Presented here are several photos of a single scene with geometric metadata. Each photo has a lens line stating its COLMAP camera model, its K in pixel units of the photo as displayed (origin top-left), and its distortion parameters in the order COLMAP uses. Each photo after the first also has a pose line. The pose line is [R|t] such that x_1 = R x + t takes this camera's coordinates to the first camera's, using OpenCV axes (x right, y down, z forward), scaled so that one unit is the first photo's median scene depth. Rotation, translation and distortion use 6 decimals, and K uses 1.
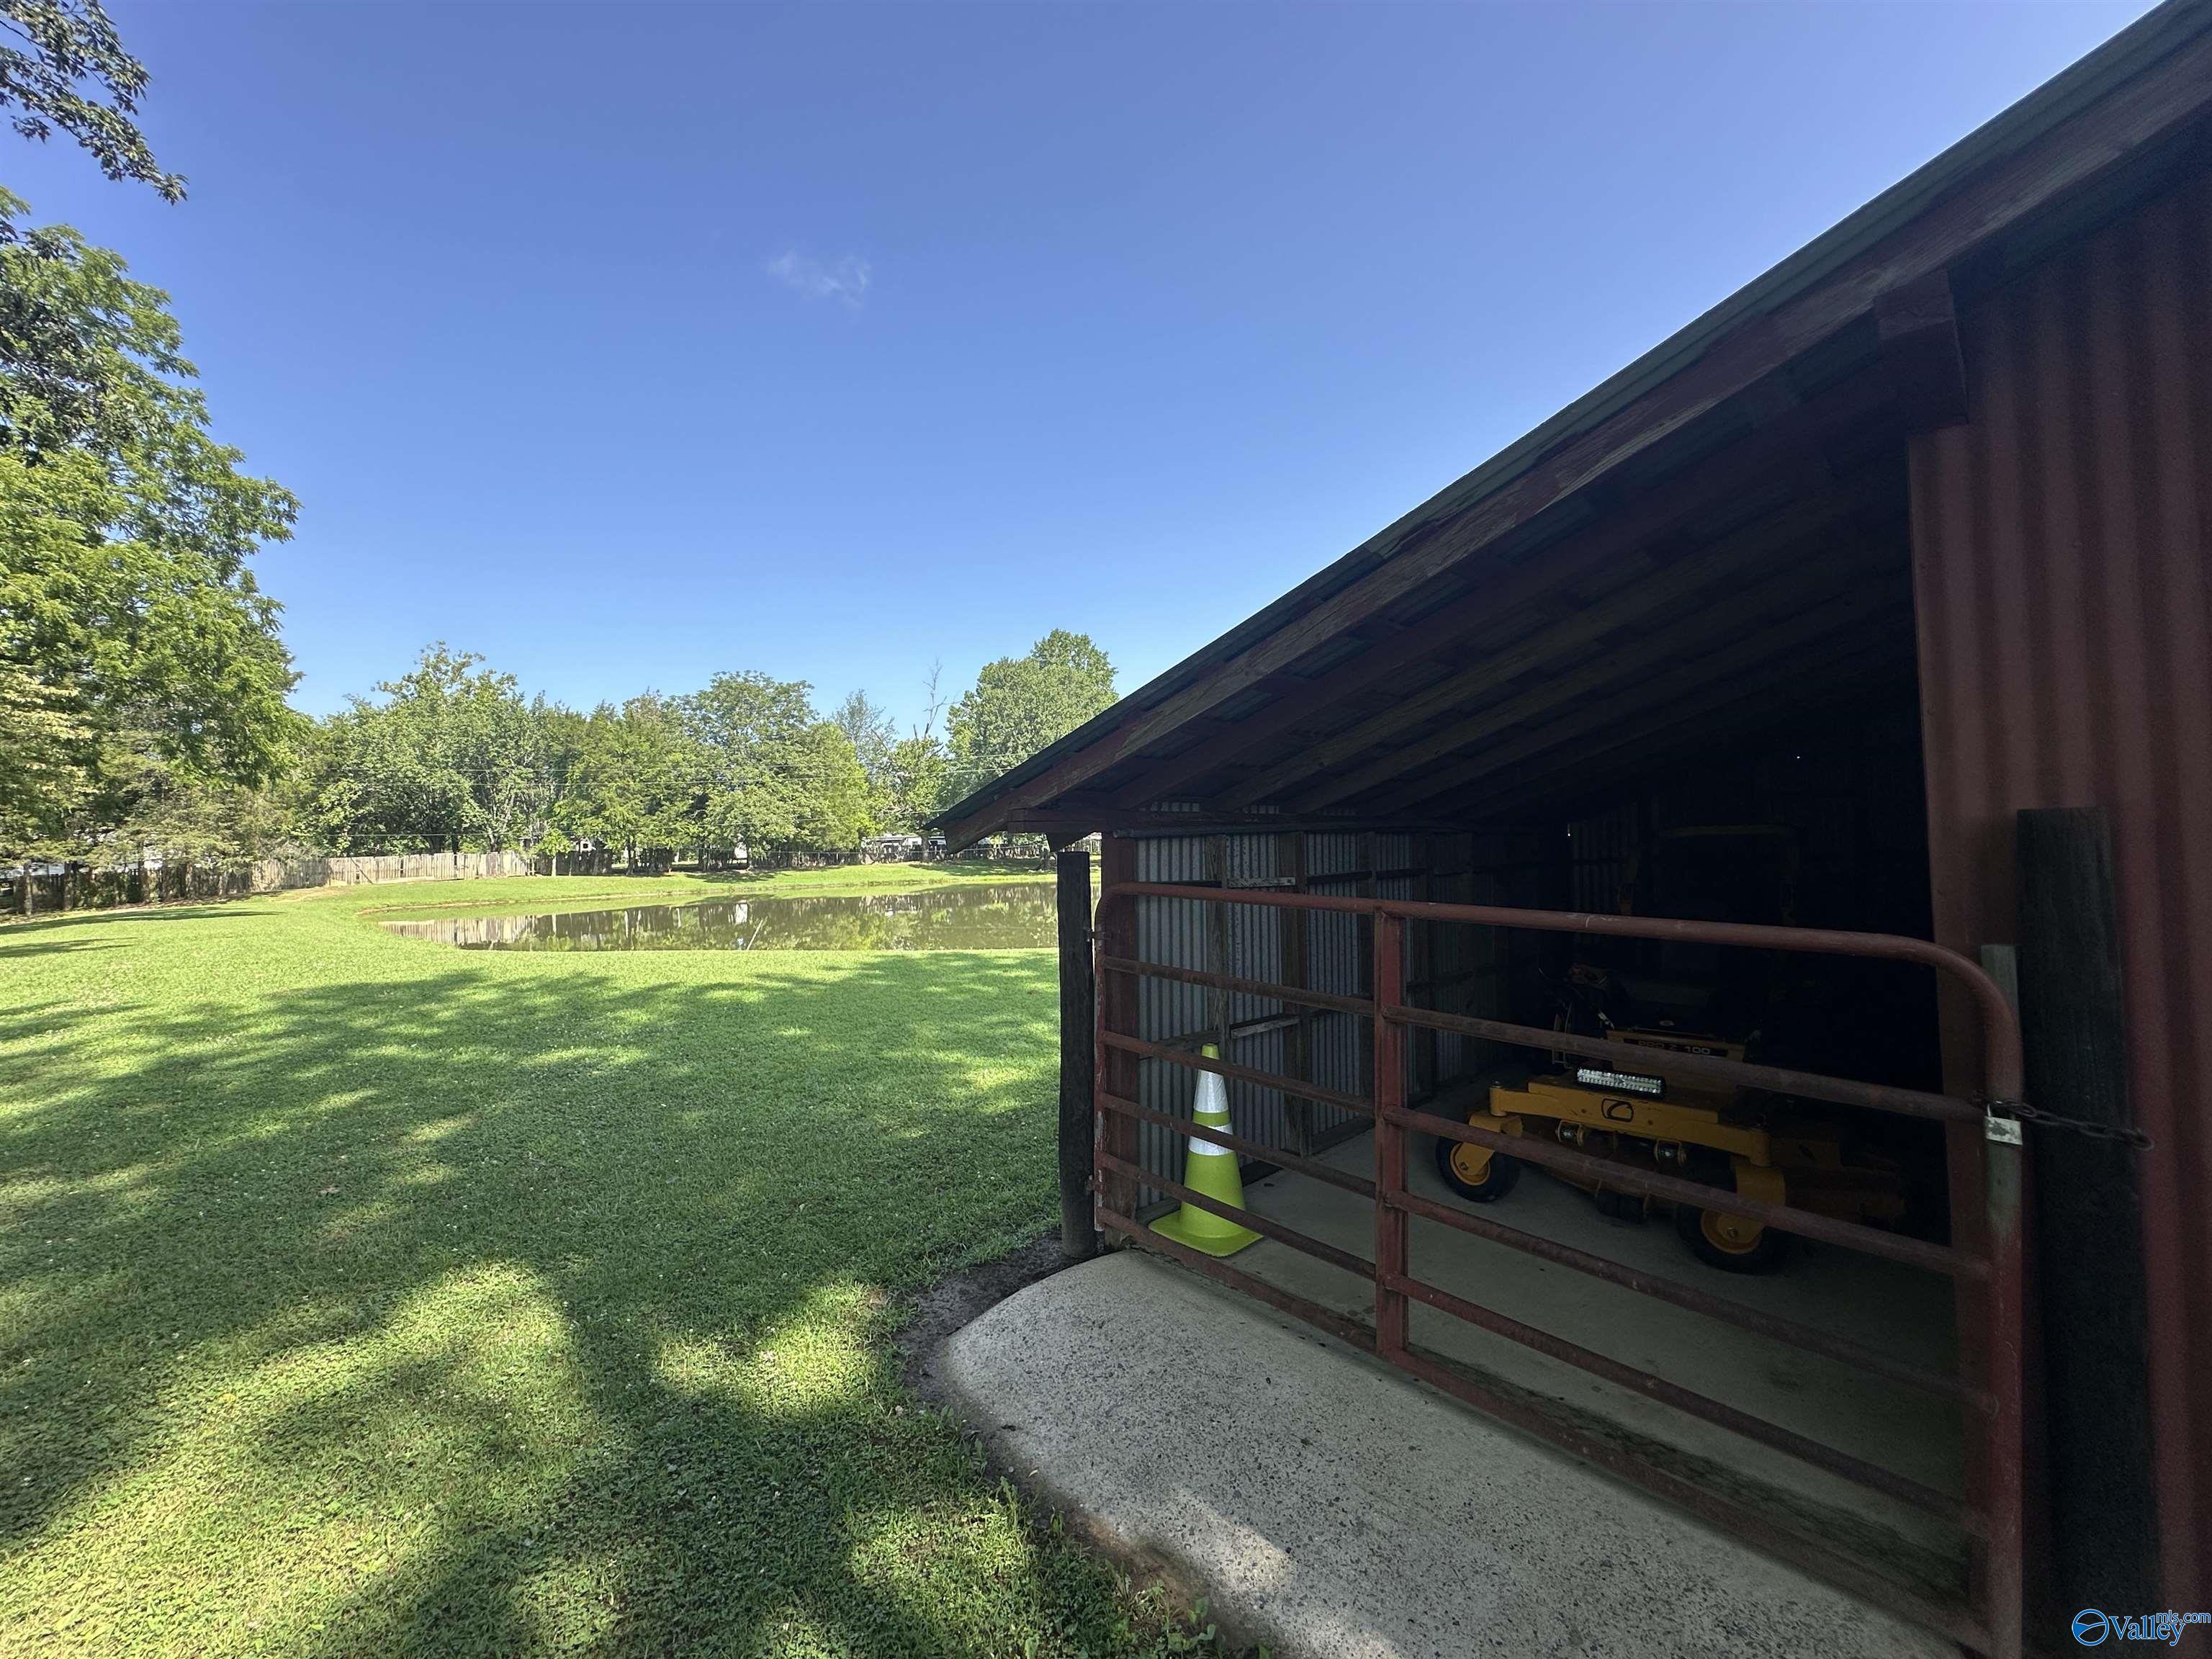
lens RADIAL K [[880.6, 0, 1111.7], [0, 880.6, 833.6], [0, 0, 1]] dist [-0.003046, -0.000244]
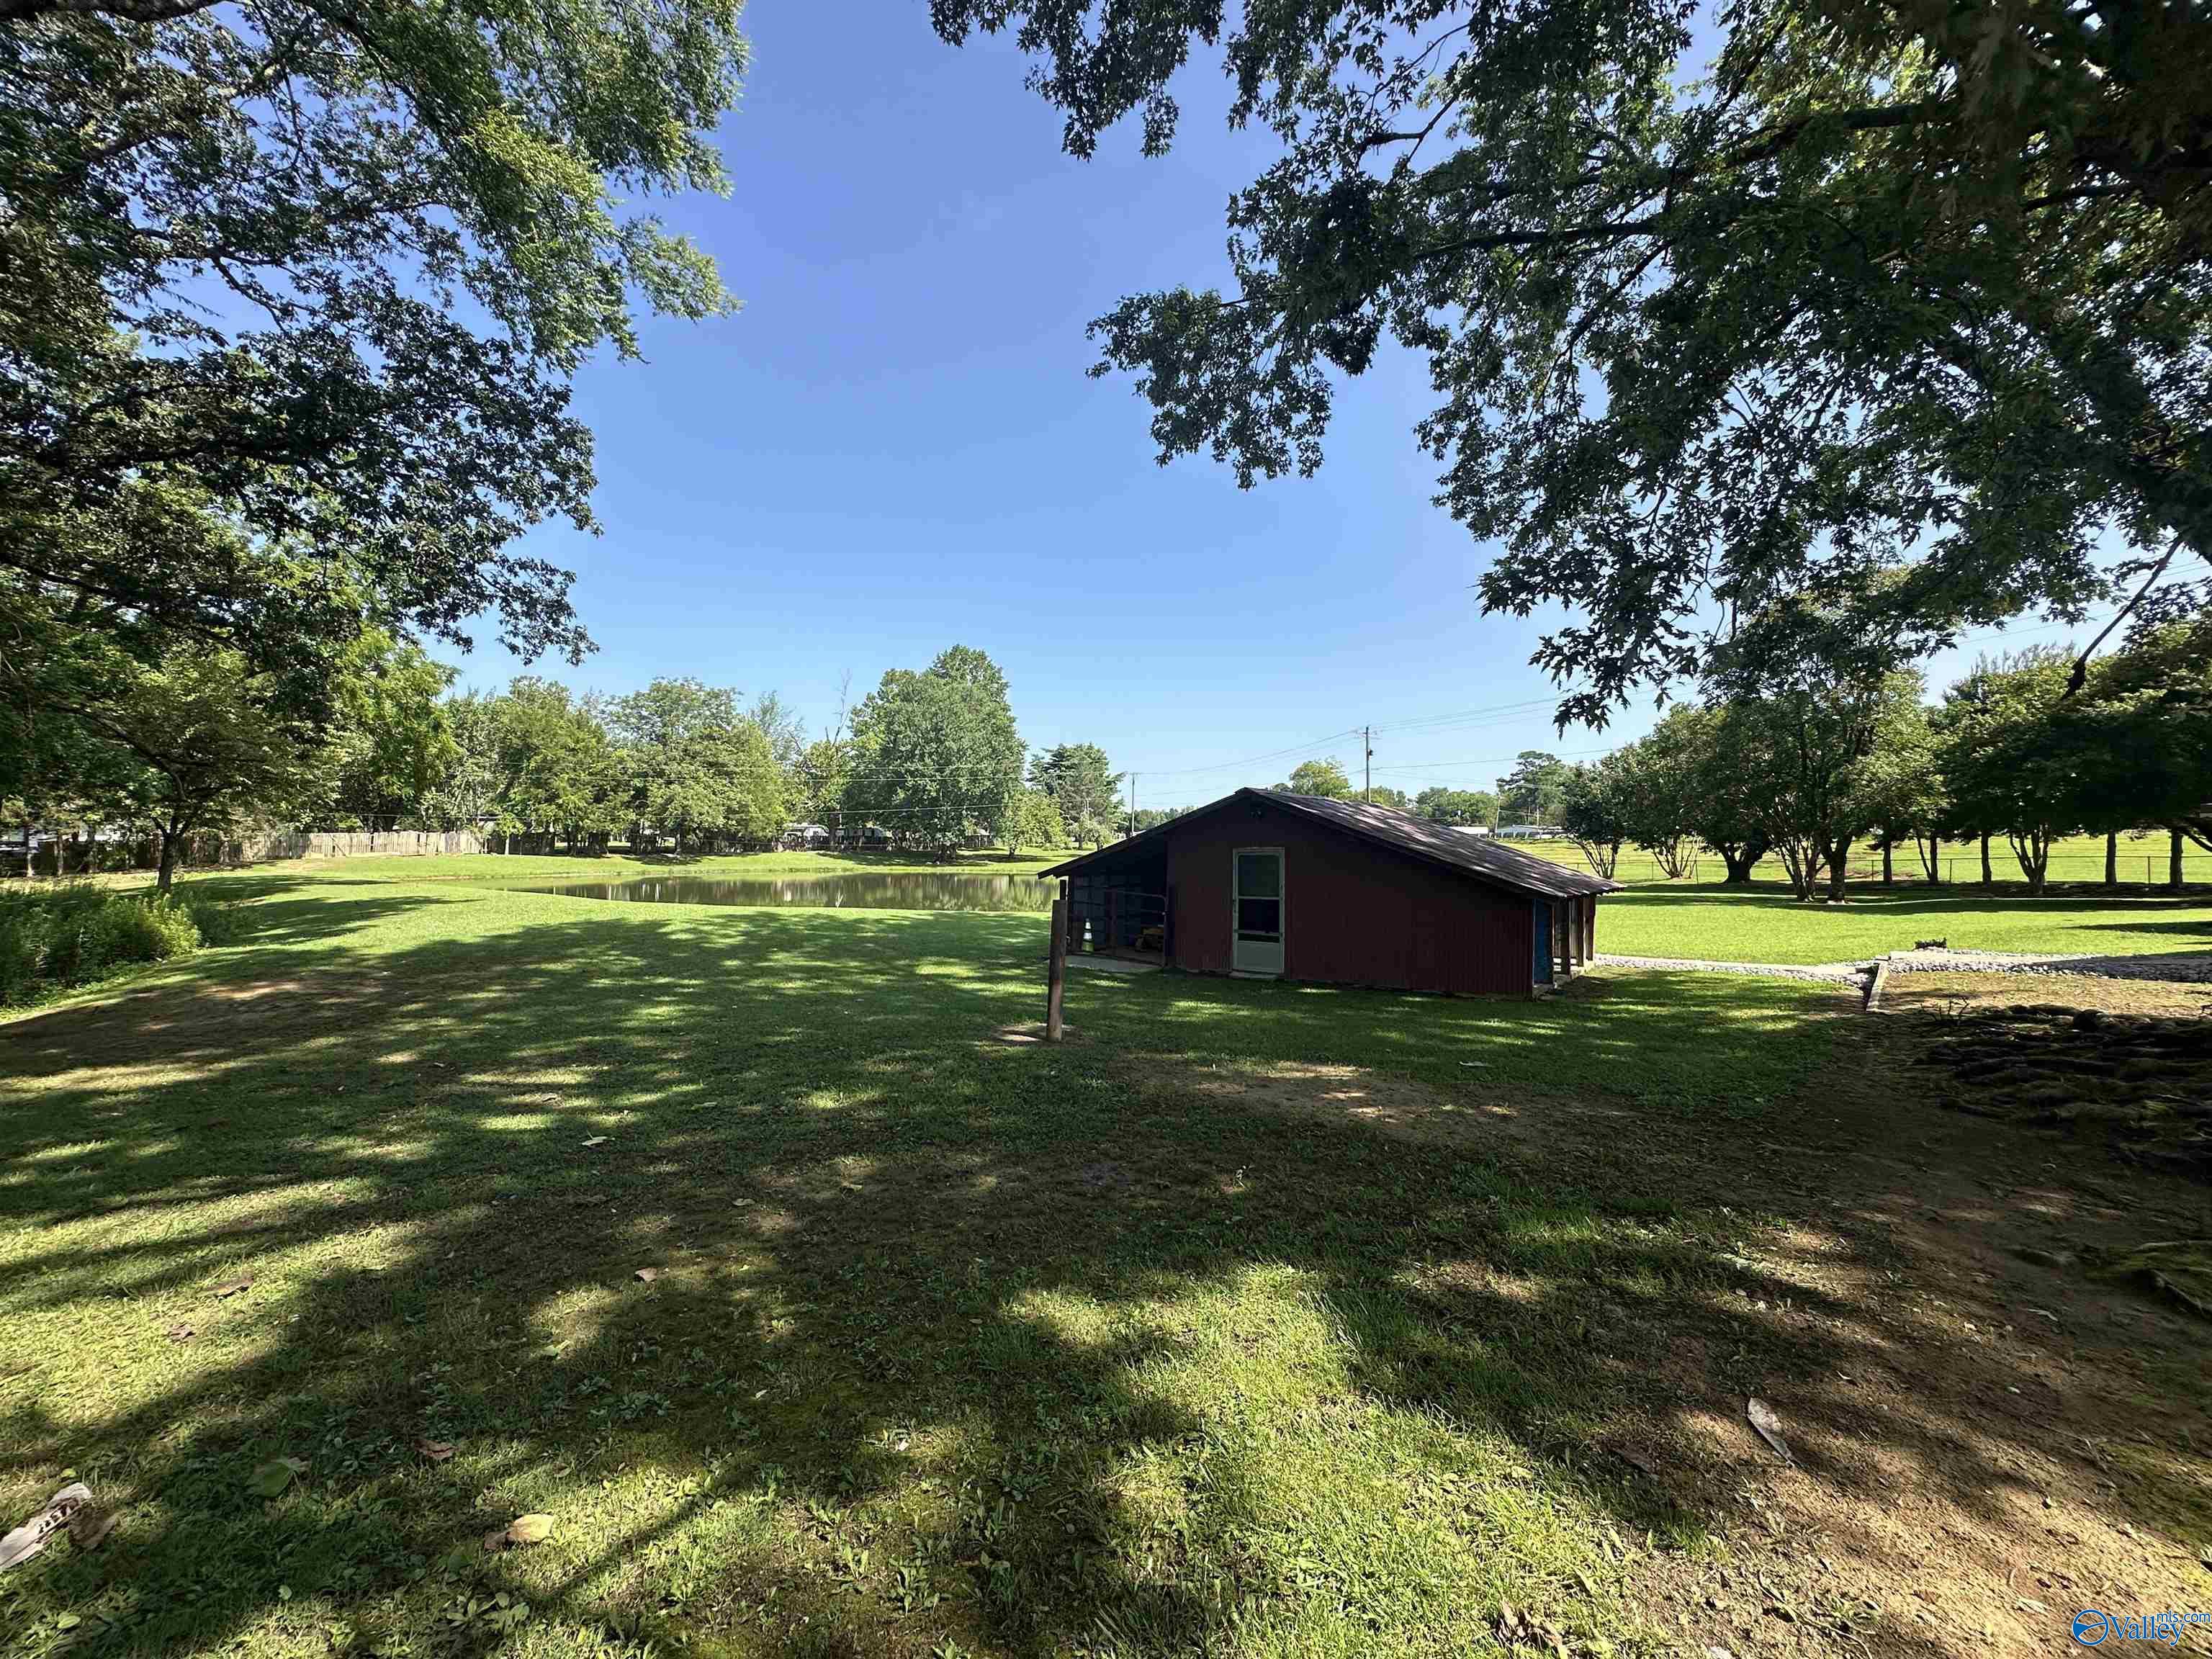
lens RADIAL K [[880.6, 0, 1116.7], [0, 880.6, 840.2], [0, 0, 1]] dist [-0.003046, -0.000244]
pose [[0.988773, 0.037557, 0.144629, -0.022549], [-0.039720, 0.999138, 0.012100, -0.012489], [-0.144049, -0.017708, 0.989412, -0.190437]]
